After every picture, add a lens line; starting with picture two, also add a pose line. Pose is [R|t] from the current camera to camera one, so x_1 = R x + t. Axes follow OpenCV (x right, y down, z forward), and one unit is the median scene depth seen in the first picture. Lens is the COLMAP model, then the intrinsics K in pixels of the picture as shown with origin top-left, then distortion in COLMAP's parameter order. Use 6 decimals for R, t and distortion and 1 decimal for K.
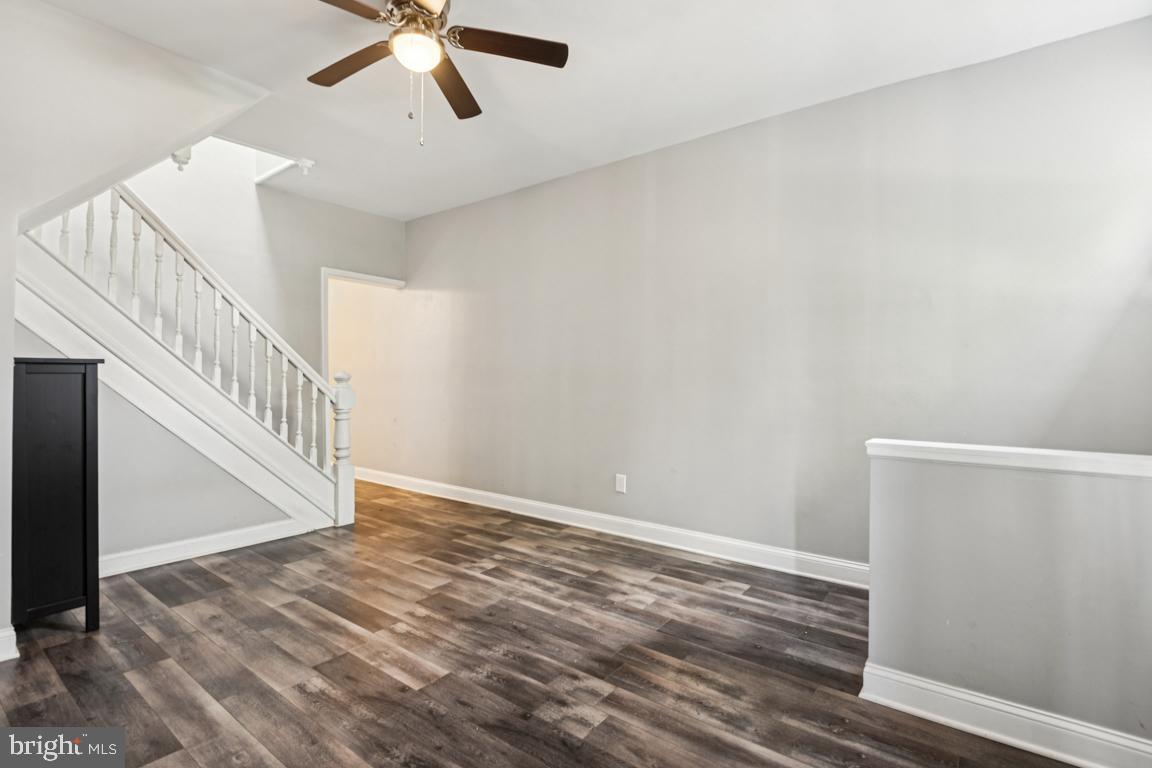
lens RADIAL K [[546.0, 0, 576.0], [0, 546.0, 384.0], [0, 0, 1]] dist [0.001283, -0.009816]
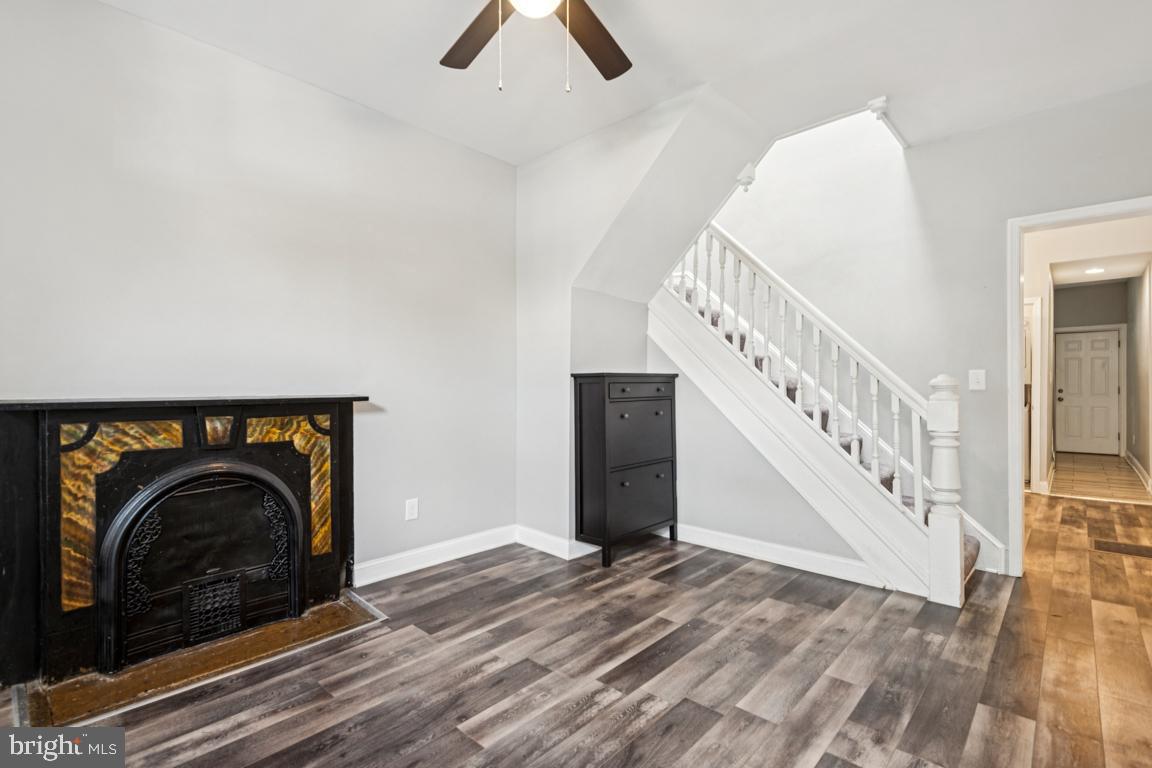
lens RADIAL K [[524.7, 0, 576.0], [0, 524.7, 384.0], [0, 0, 1]] dist [0.040609, -0.020522]
pose [[-0.091503, -0.007172, -0.995779, 0.444973], [-0.008461, 0.999944, -0.006424, -0.009396], [0.995769, 0.007838, -0.091559, 0.968623]]
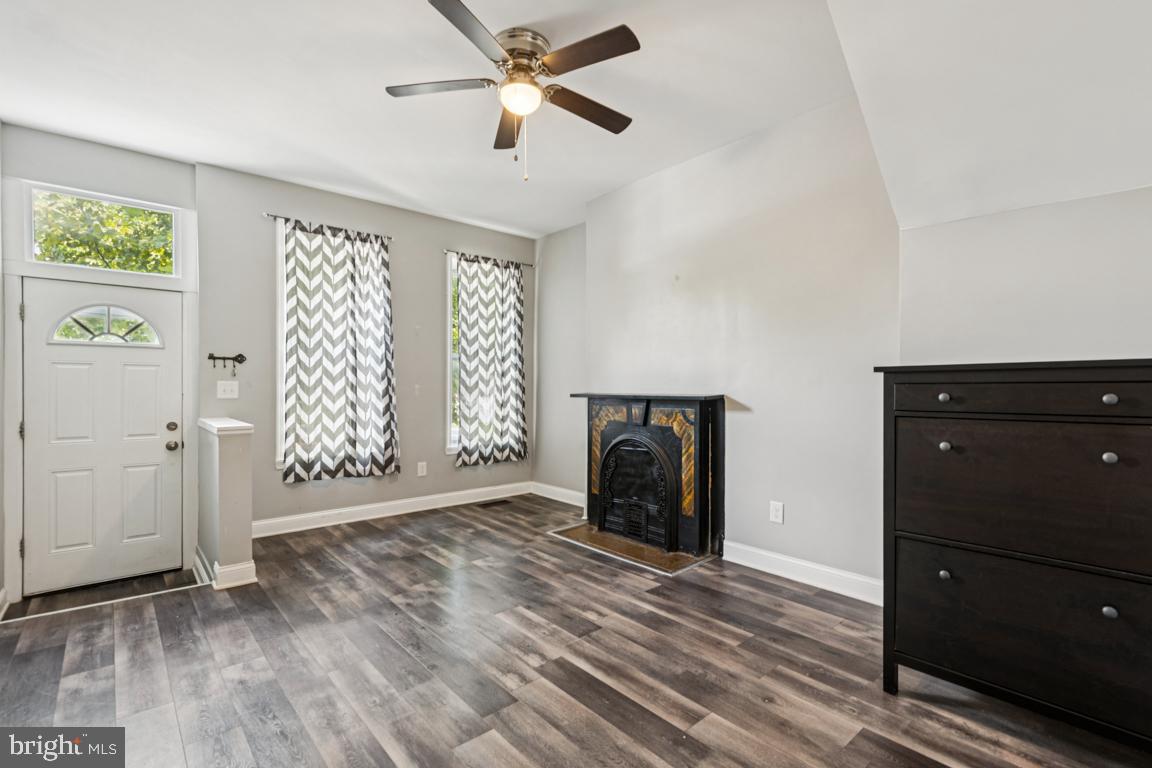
lens RADIAL K [[524.7, 0, 576.0], [0, 524.7, 384.0], [0, 0, 1]] dist [0.040609, -0.020522]
pose [[-0.981917, -0.006158, 0.189212, -0.527328], [-0.005079, 0.999968, 0.006184, -0.023096], [-0.189244, 0.005111, -0.981917, 1.765841]]
